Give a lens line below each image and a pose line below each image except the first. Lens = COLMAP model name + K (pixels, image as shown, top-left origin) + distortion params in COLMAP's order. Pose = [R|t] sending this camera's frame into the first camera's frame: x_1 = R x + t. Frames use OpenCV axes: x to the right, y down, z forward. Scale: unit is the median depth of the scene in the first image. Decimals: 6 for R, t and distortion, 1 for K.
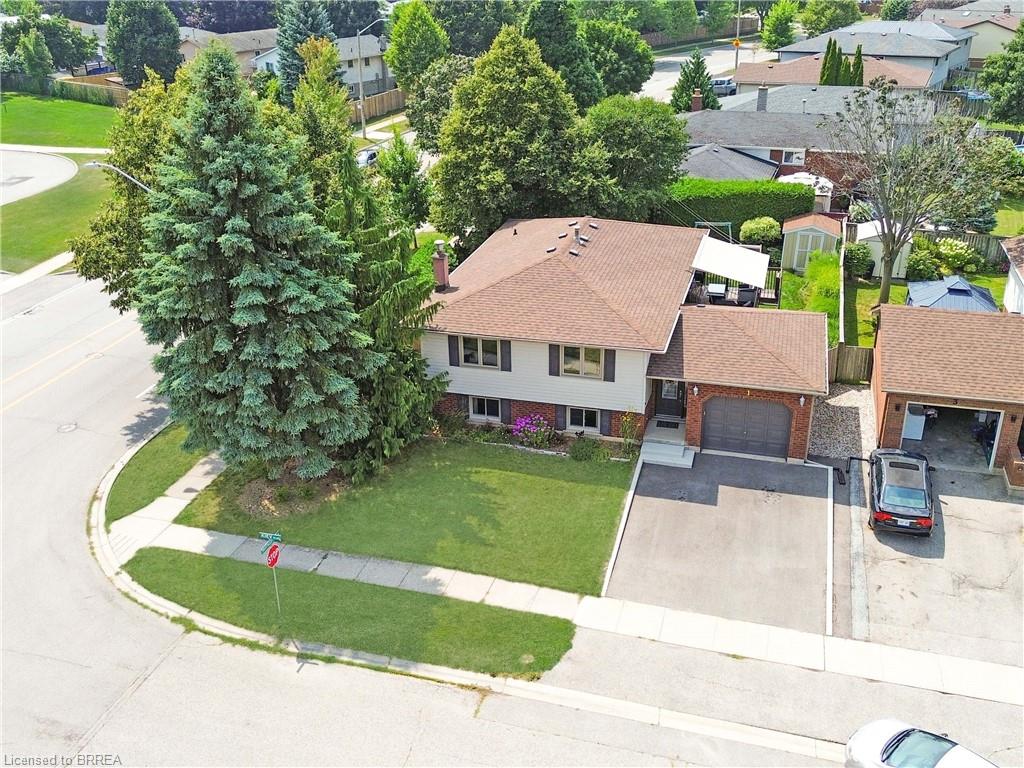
lens RADIAL K [[957.7, 0, 510.5], [0, 957.7, 377.6], [0, 0, 1]] dist [0.024003, 0.000000]
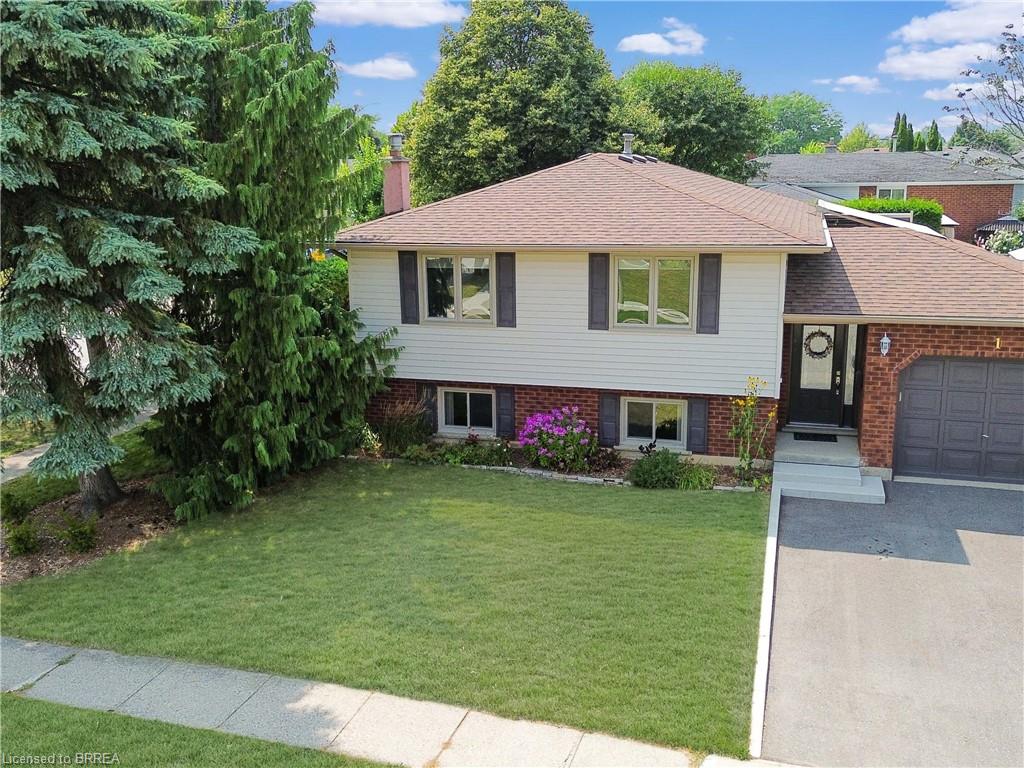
lens RADIAL K [[957.7, 0, 508.6], [0, 957.7, 384.4], [0, 0, 1]] dist [0.024003, 0.000000]
pose [[0.999911, 0.007451, -0.011043, 0.002778], [-0.009607, 0.977604, -0.210234, 0.138124], [0.009230, 0.210321, 0.977589, 0.501893]]
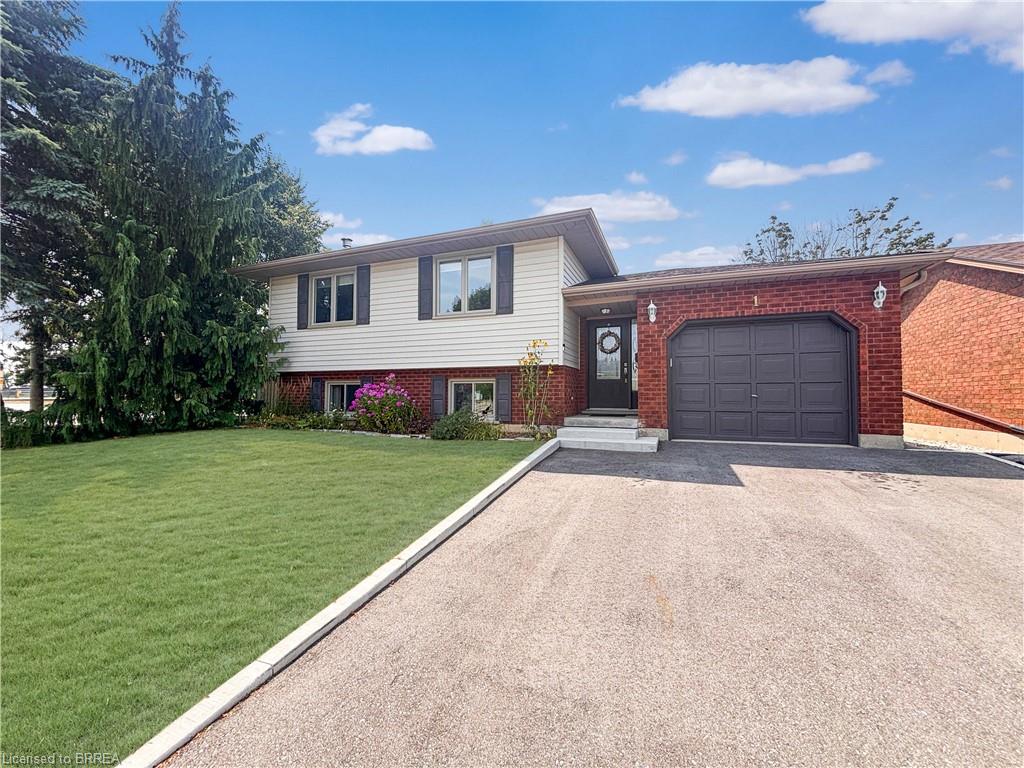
lens RADIAL K [[413.0, 0, 518.4], [0, 413.0, 385.6], [0, 0, 1]] dist [-0.000720, 0.000265]
pose [[0.996613, 0.023746, -0.078732, 0.132395], [-0.056490, 0.893449, -0.445599, 0.159212], [0.059762, 0.448537, 0.891764, 0.783045]]
